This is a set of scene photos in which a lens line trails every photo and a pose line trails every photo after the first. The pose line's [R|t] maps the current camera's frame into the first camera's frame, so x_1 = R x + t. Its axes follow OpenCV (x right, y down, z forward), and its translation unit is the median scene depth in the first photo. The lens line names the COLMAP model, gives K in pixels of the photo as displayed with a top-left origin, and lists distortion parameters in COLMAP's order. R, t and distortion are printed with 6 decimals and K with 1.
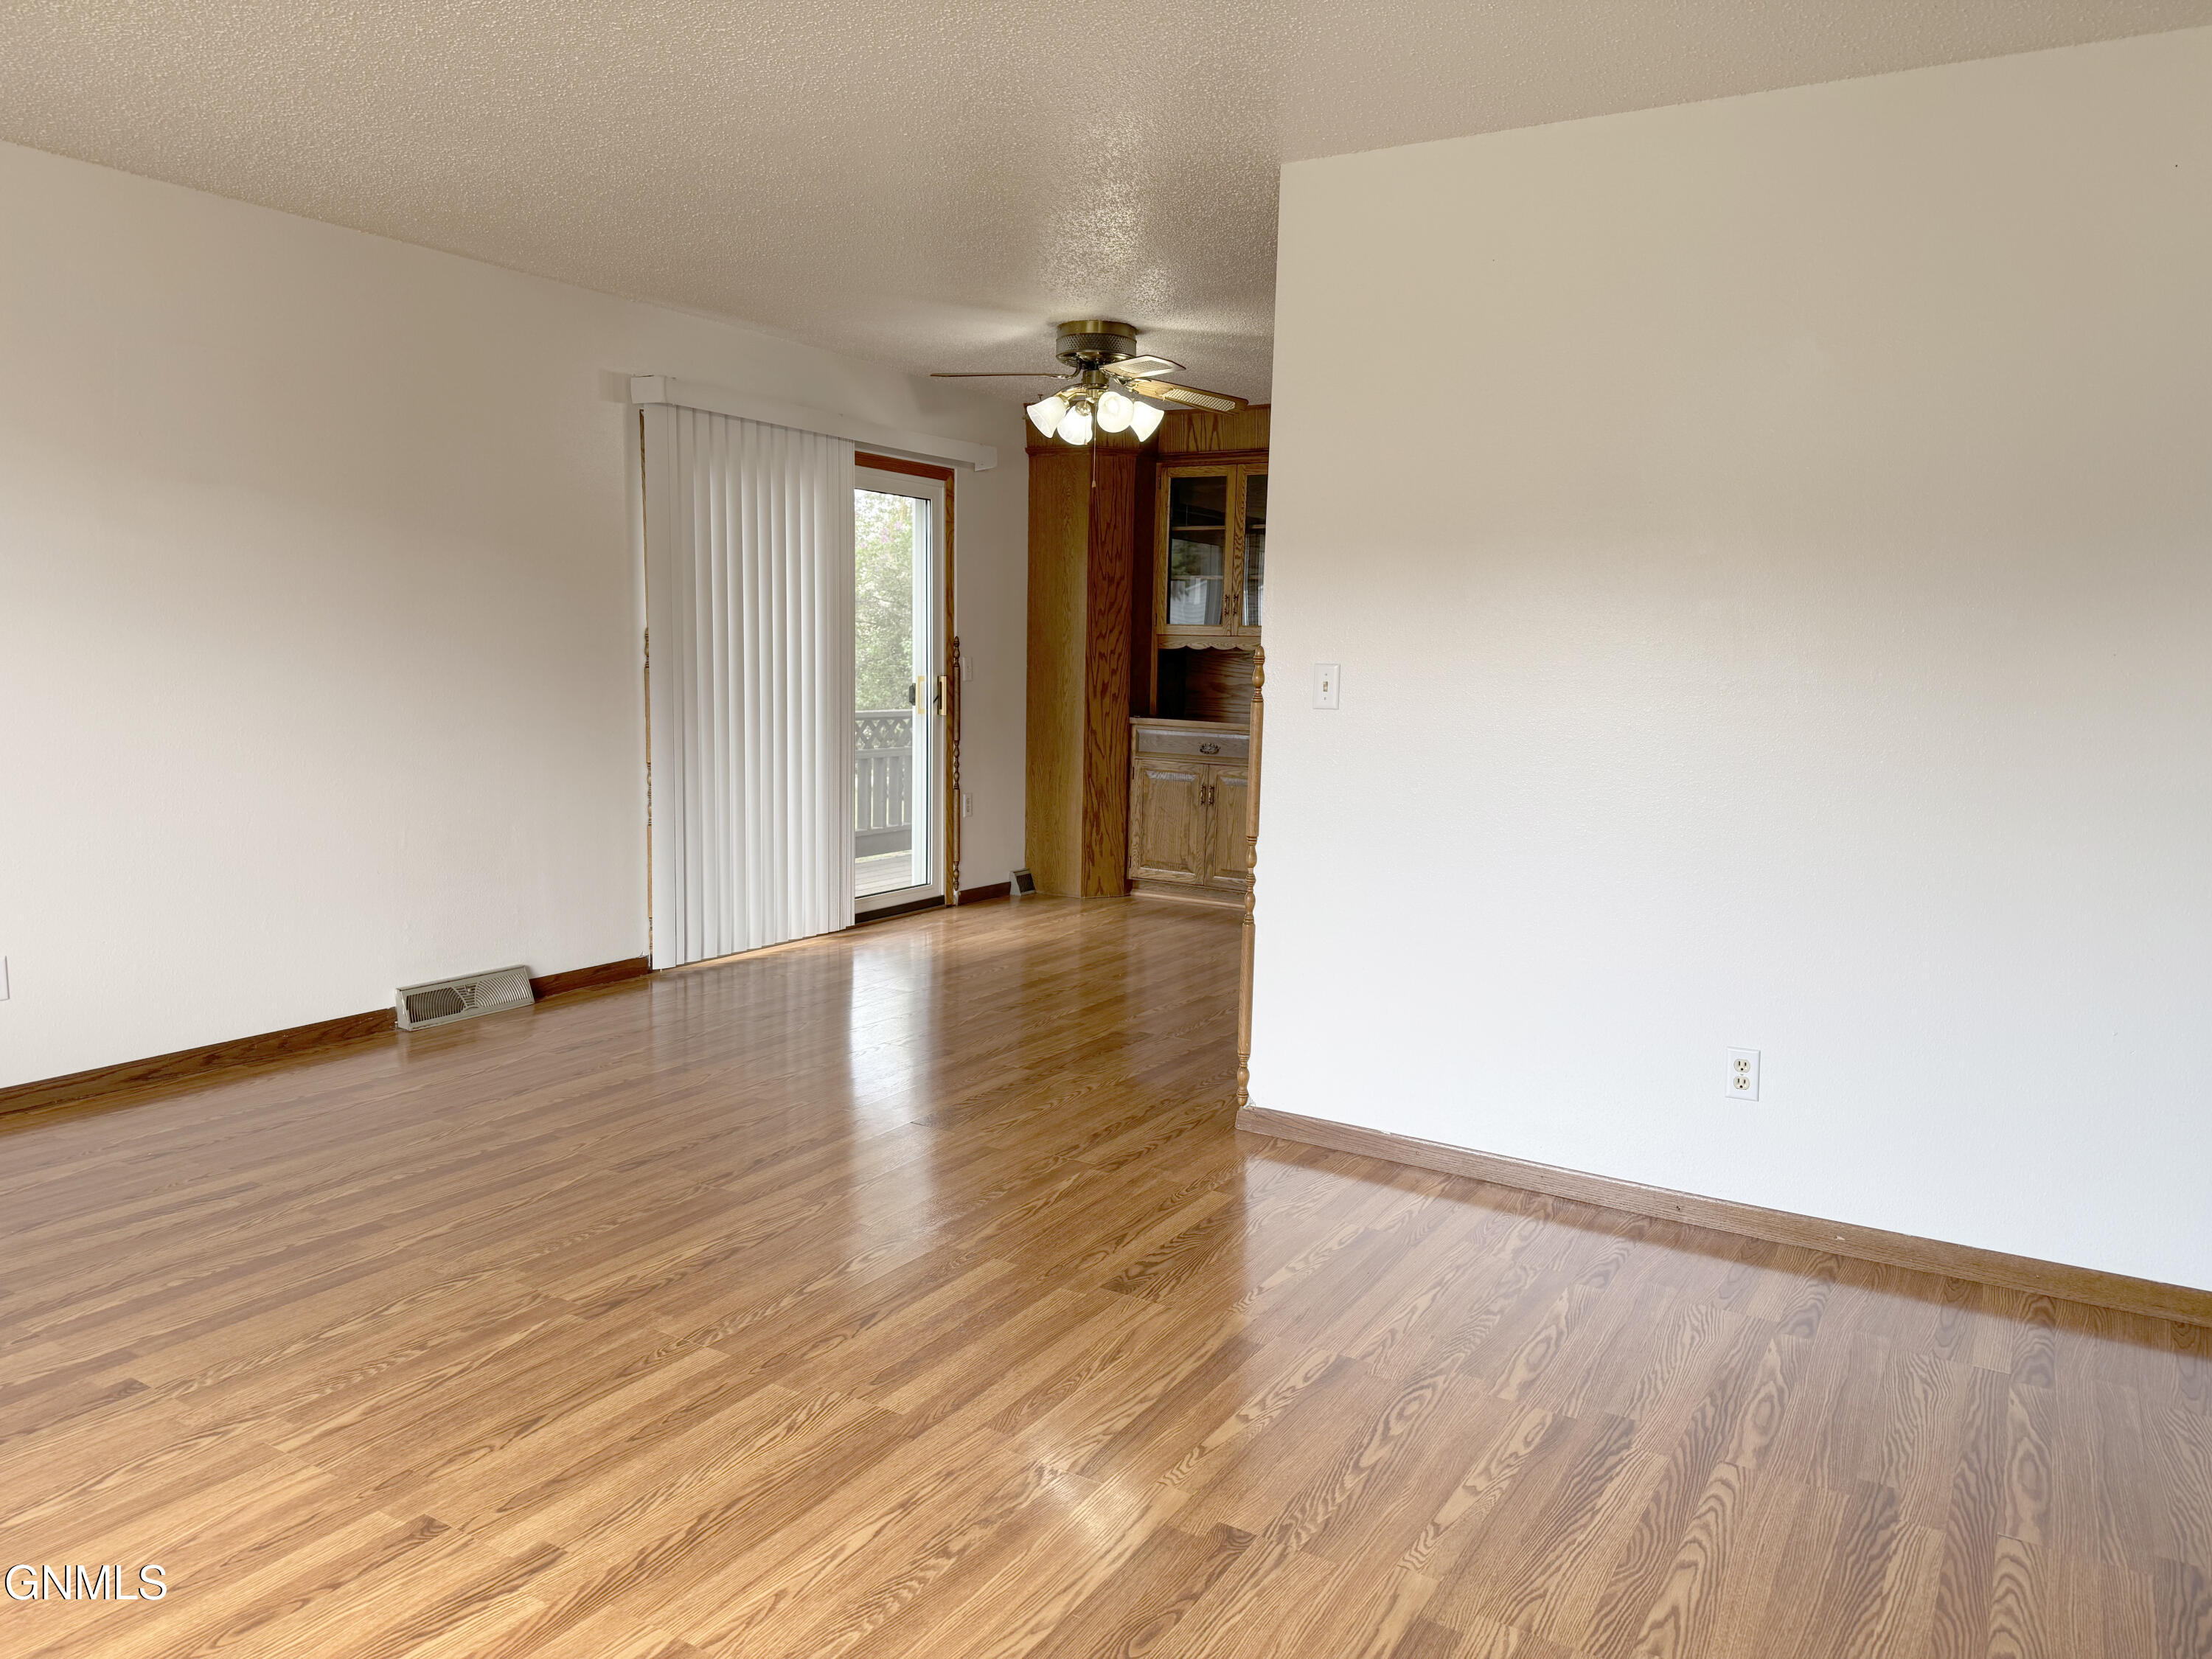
lens RADIAL K [[1523.4, 0, 1104.1], [0, 1523.4, 832.8], [0, 0, 1]] dist [0.135376, -0.182338]
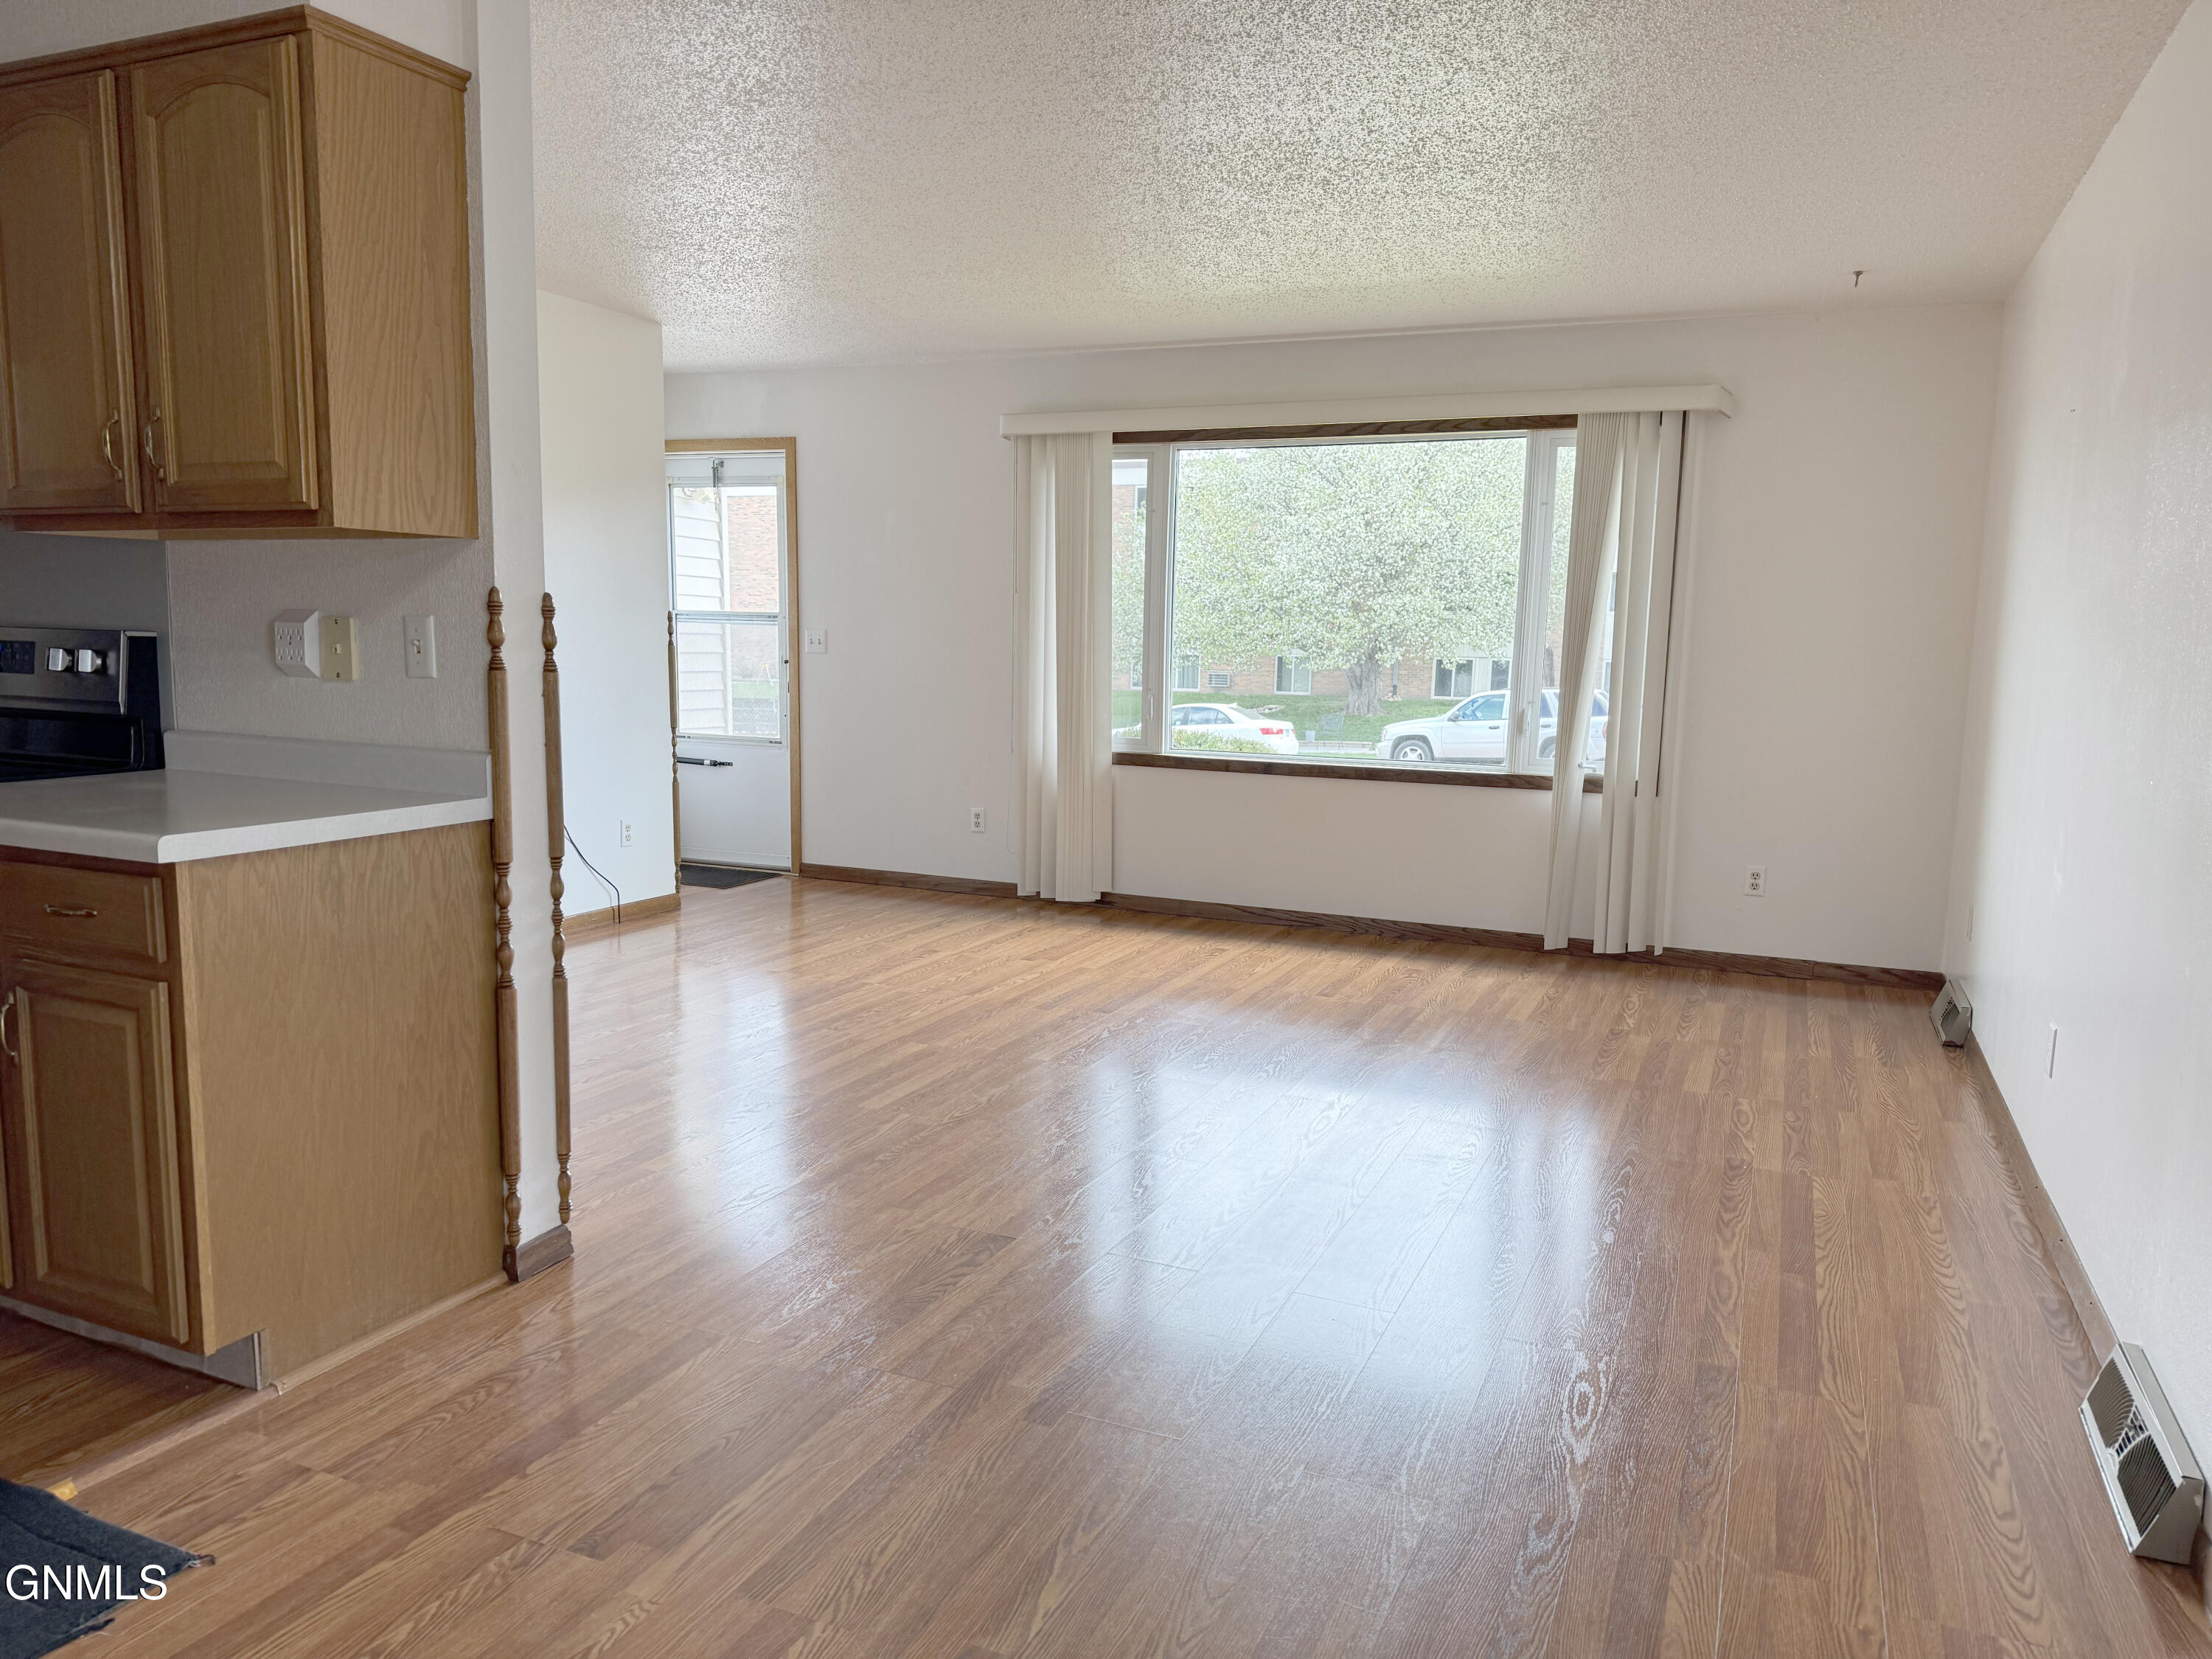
lens RADIAL K [[1552.3, 0, 1109.2], [0, 1552.3, 836.6], [0, 0, 1]] dist [0.029786, -0.034556]
pose [[-0.988435, -0.025388, -0.149505, -0.038363], [-0.061911, 0.967539, 0.245020, -0.153763], [0.138431, 0.251442, -0.957921, 1.311881]]
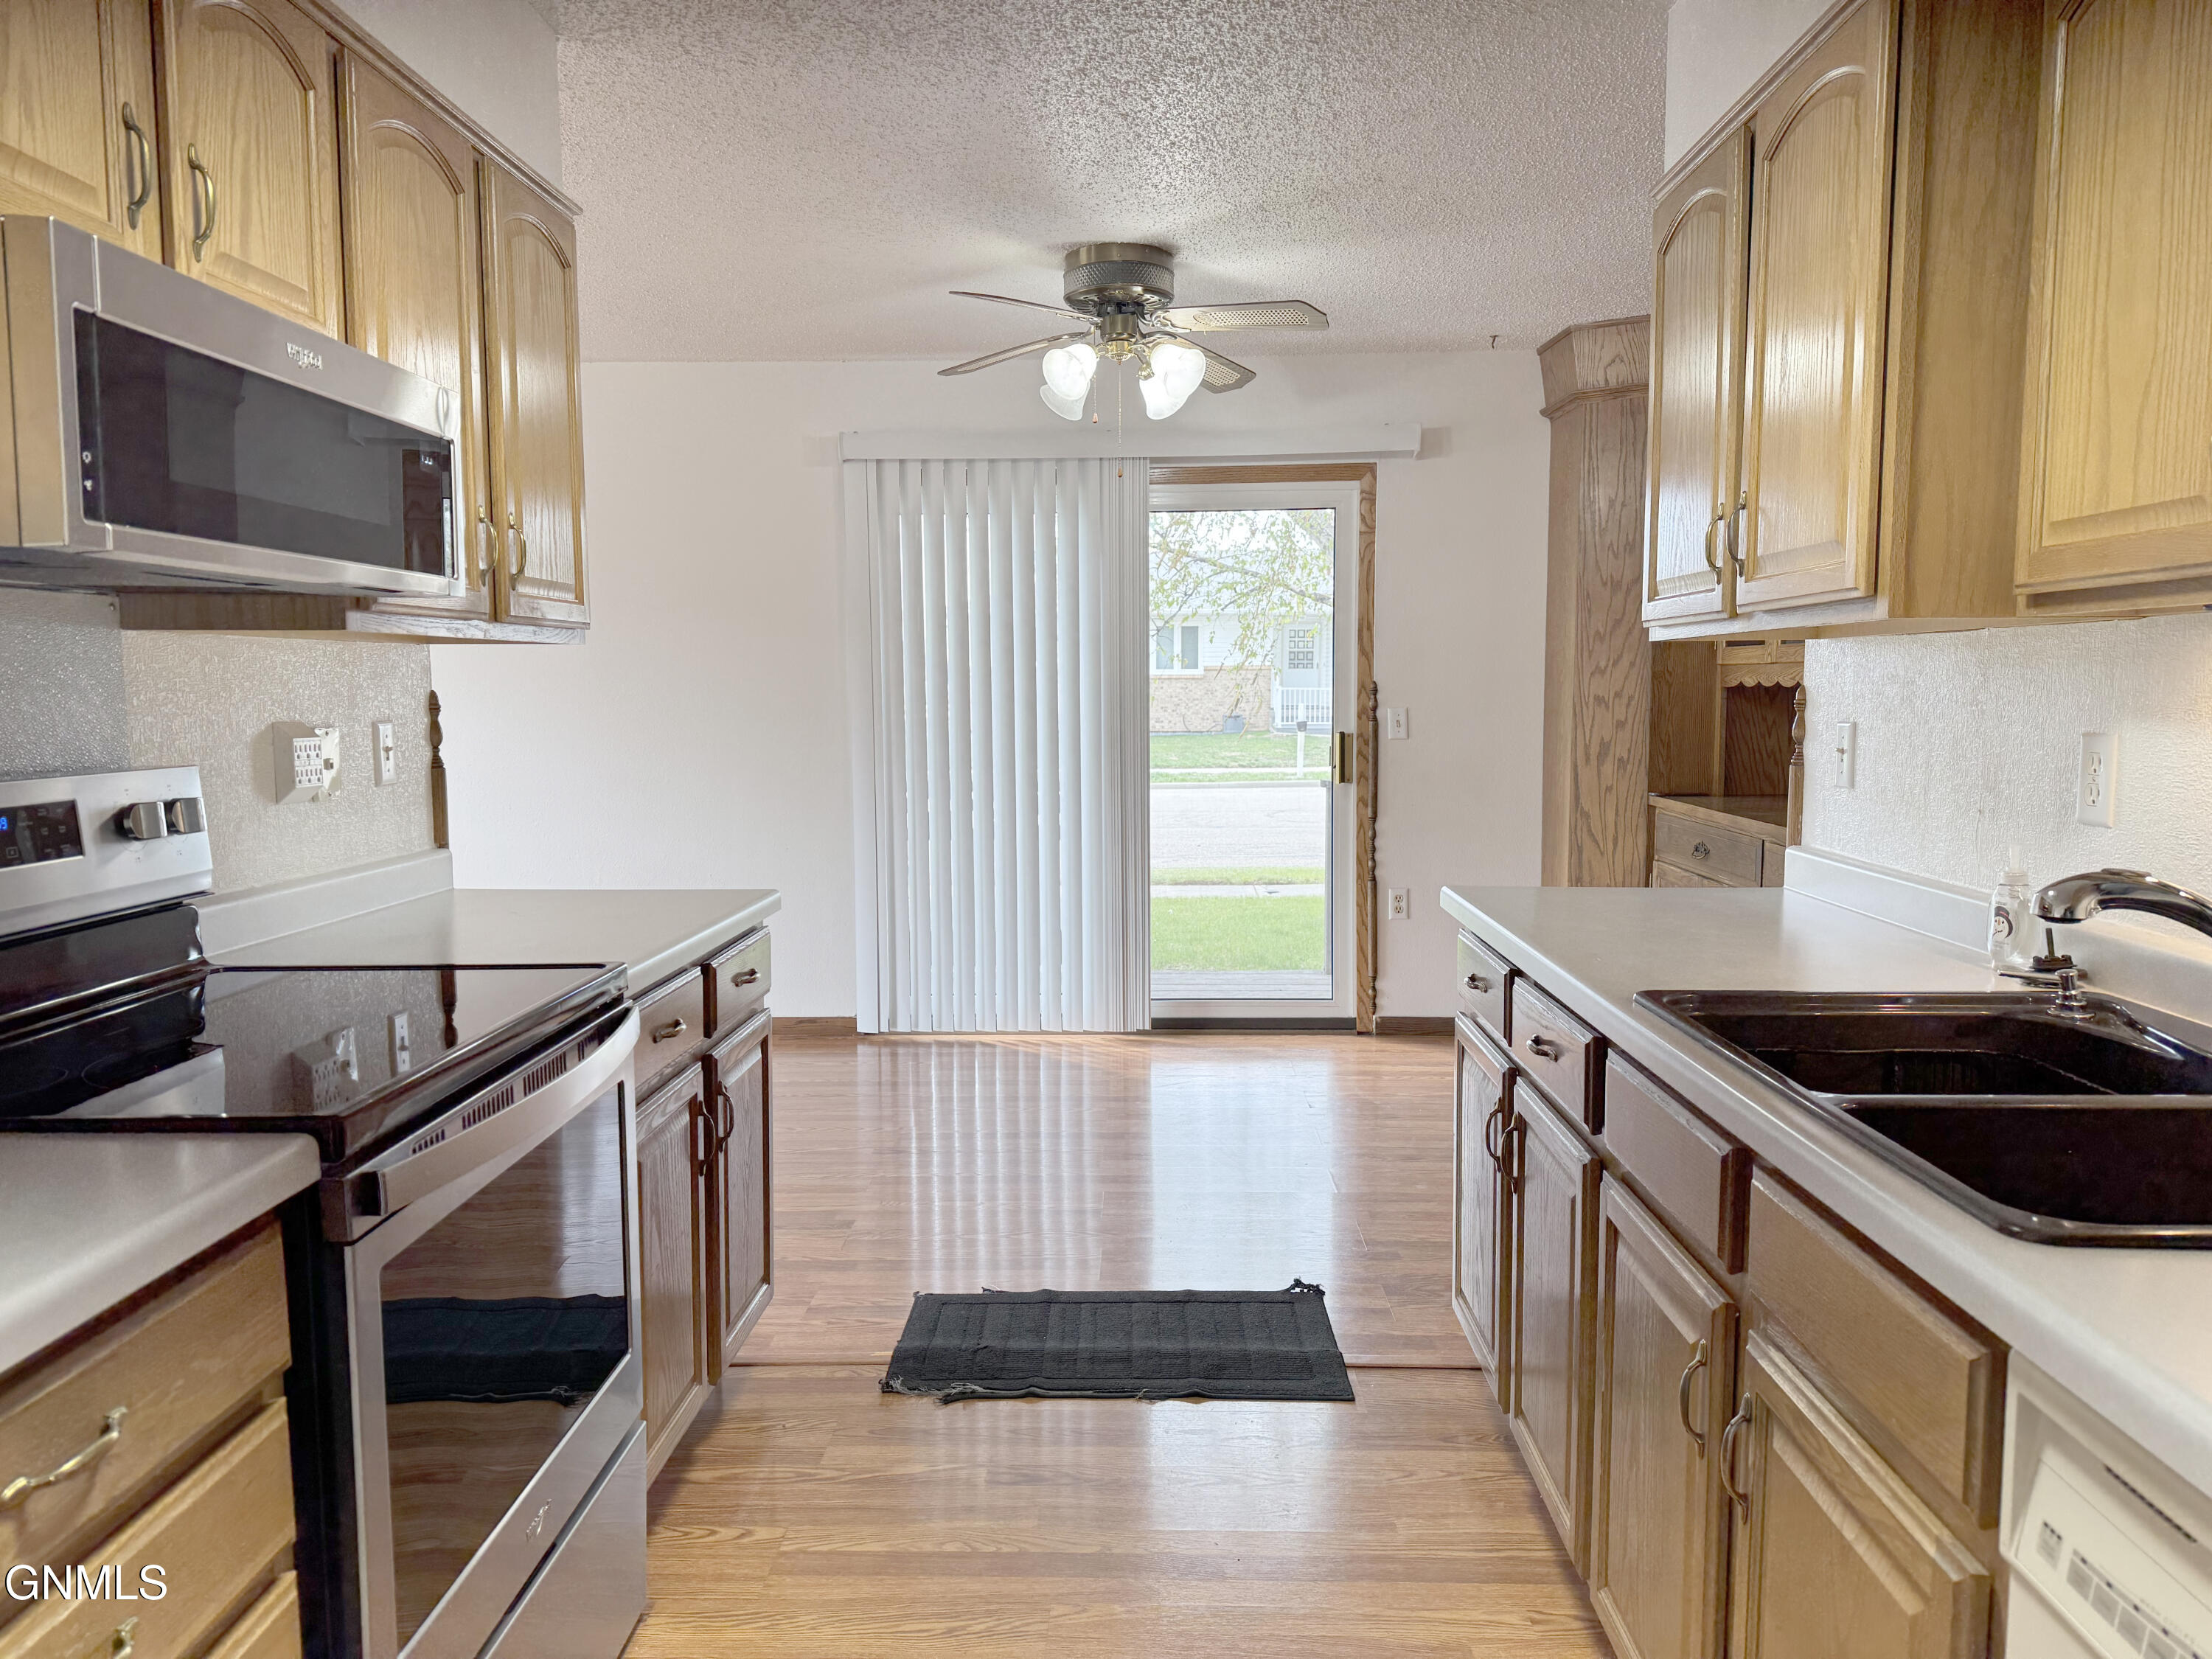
lens RADIAL K [[1523.4, 0, 1104.1], [0, 1523.4, 832.8], [0, 0, 1]] dist [0.135376, -0.182338]
pose [[0.498271, 0.056407, -0.865184, 0.685347], [-0.086693, 0.996122, 0.015017, -0.072500], [0.862676, 0.067523, 0.501229, 0.694411]]
